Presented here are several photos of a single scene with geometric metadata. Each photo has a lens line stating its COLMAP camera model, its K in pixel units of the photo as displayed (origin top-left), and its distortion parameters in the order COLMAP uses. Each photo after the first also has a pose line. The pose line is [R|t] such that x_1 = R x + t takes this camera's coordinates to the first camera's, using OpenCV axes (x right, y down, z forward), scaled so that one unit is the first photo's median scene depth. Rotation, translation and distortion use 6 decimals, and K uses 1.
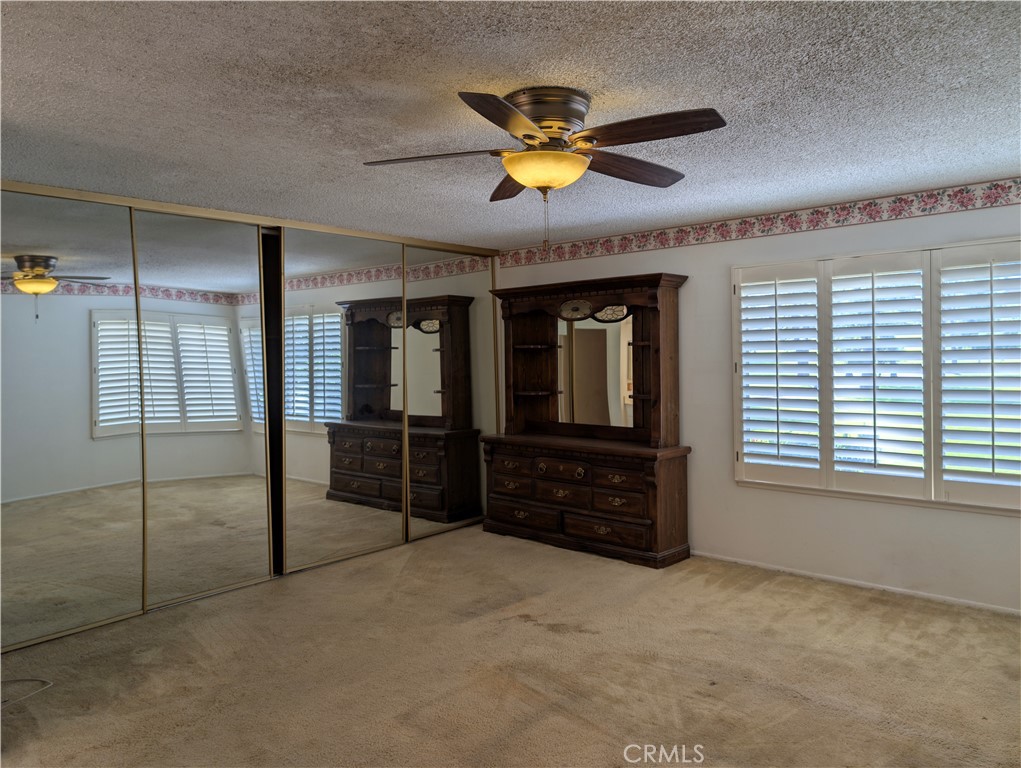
lens RADIAL K [[740.7, 0, 516.2], [0, 740.7, 383.7], [0, 0, 1]] dist [0.037683, -0.031589]
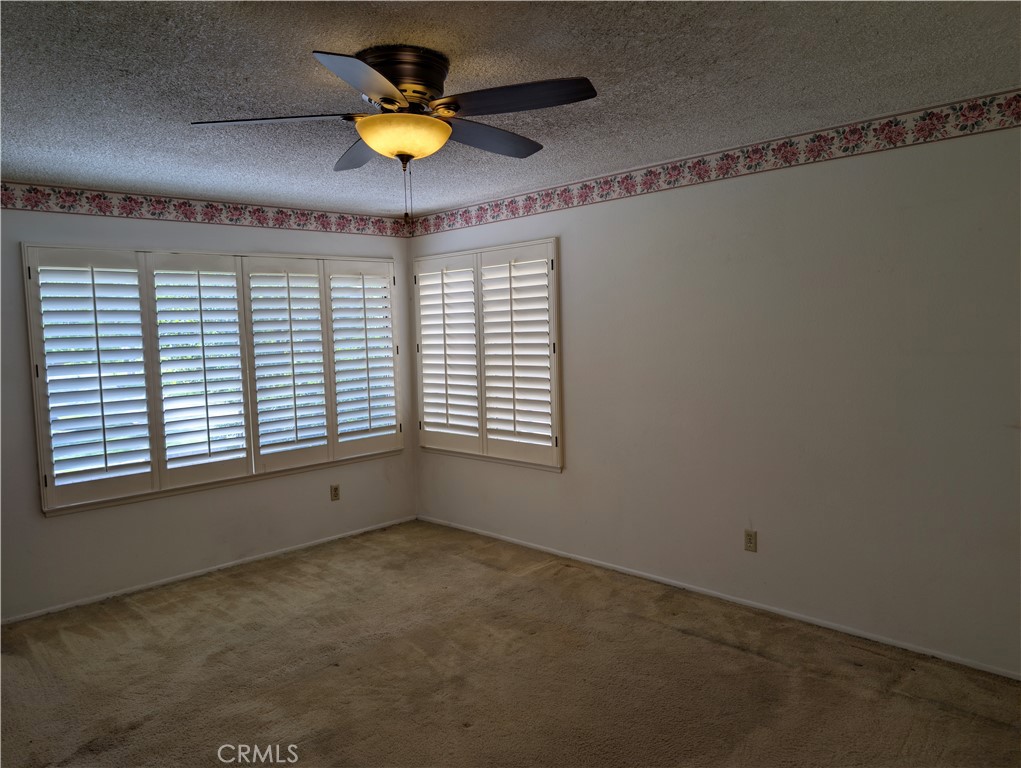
lens RADIAL K [[740.7, 0, 507.5], [0, 740.7, 384.4], [0, 0, 1]] dist [0.037683, -0.031589]
pose [[0.075914, -0.056885, 0.995490, -0.529903], [0.076659, 0.995749, 0.051054, -0.010479], [-0.994163, 0.072438, 0.079952, 0.490461]]
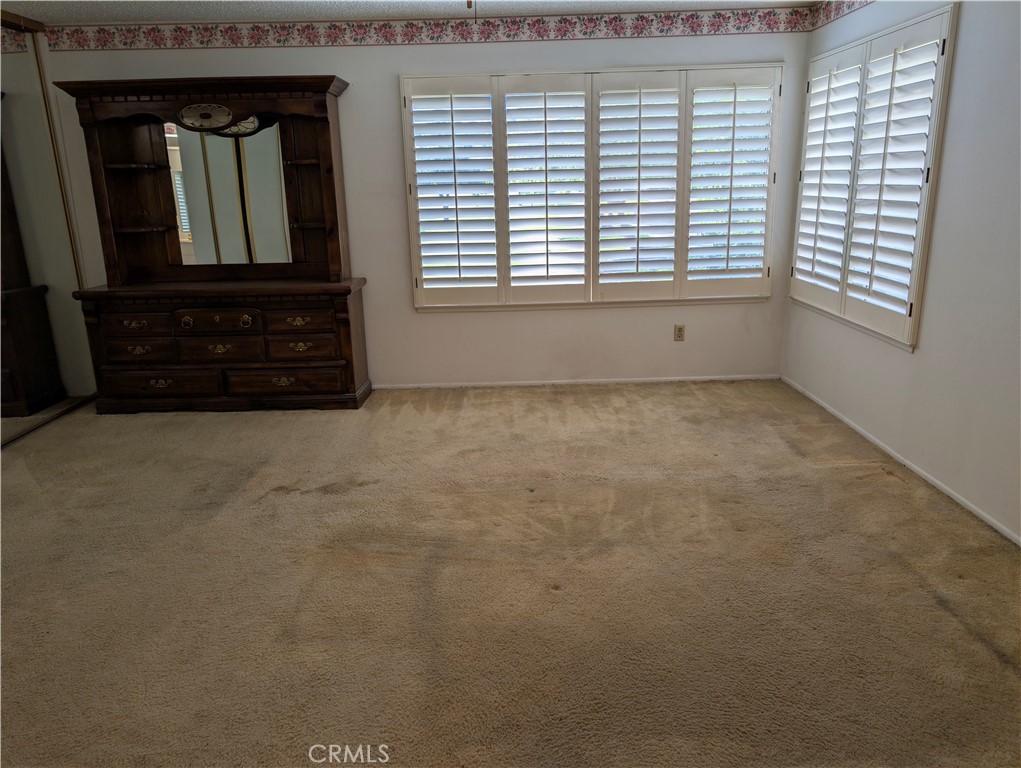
lens RADIAL K [[740.7, 0, 508.7], [0, 740.7, 380.0], [0, 0, 1]] dist [0.037683, -0.031589]
pose [[0.744290, -0.178316, 0.643611, -0.305014], [0.038736, 0.973601, 0.224945, 0.007909], [-0.666732, -0.142493, 0.731549, 0.204797]]
